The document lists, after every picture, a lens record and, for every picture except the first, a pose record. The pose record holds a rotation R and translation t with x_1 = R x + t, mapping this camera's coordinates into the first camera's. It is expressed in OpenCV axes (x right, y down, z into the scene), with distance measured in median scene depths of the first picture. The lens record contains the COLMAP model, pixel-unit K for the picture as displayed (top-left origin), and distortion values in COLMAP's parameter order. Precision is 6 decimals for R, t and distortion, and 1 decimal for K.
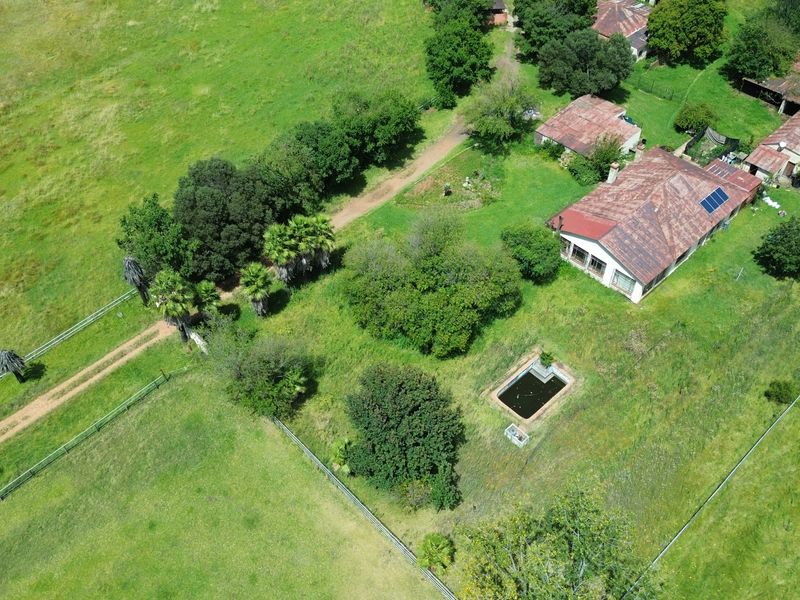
lens RADIAL K [[760.4, 0, 394.8], [0, 760.4, 298.4], [0, 0, 1]] dist [0.057921, 0.000000]
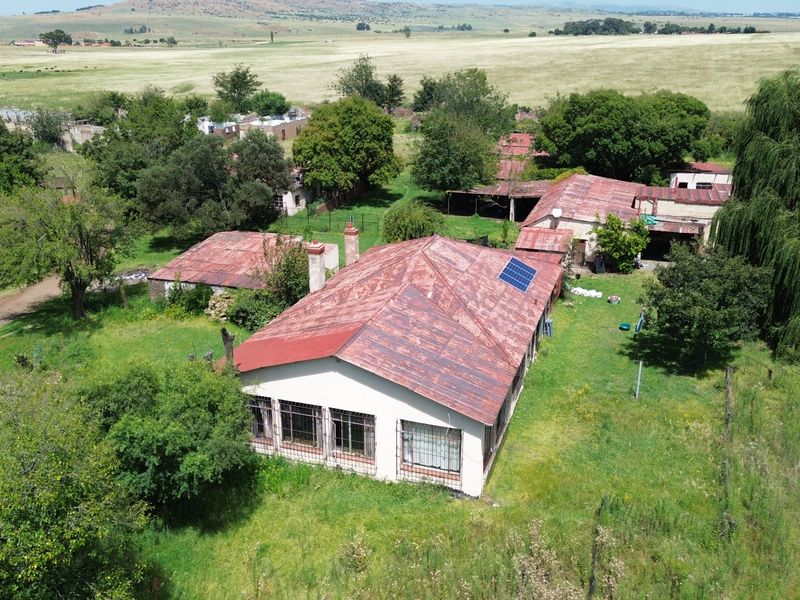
lens RADIAL K [[760.4, 0, 397.5], [0, 760.4, 291.6], [0, 0, 1]] dist [0.057921, 0.000000]
pose [[0.886471, -0.154744, 0.436147, 0.126045], [0.340060, 0.857038, -0.387098, 0.050417], [-0.313894, 0.491467, 0.812361, 0.630566]]
